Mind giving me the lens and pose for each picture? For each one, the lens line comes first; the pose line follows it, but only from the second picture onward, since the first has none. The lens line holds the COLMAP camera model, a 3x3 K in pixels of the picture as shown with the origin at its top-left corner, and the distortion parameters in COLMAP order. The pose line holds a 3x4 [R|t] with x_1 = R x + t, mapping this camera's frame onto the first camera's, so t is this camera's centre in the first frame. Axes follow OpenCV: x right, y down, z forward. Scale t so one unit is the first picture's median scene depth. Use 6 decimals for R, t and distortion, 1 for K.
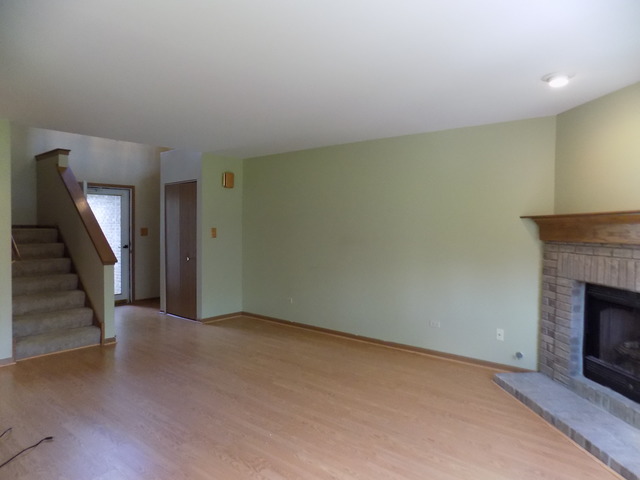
lens RADIAL K [[432.0, 0, 323.1], [0, 432.0, 244.2], [0, 0, 1]] dist [-0.010602, 0.009724]
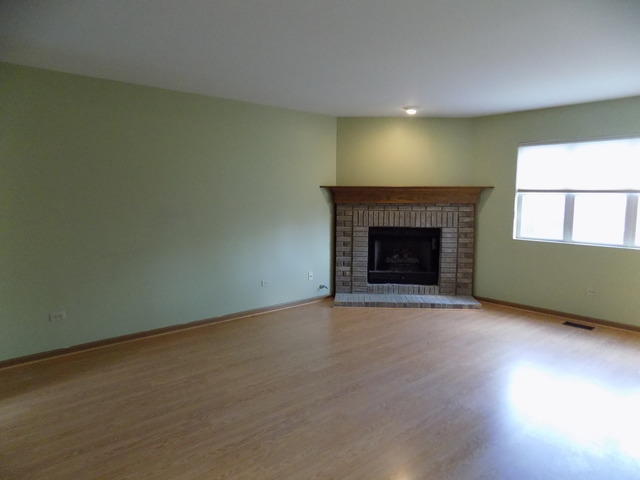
lens RADIAL K [[432.0, 0, 323.4], [0, 432.0, 236.4], [0, 0, 1]] dist [-0.010602, 0.009724]
pose [[0.144239, -0.100218, 0.984455, -1.031287], [0.039693, 0.994644, 0.095440, -0.042253], [-0.988746, 0.025310, 0.147444, 0.900883]]
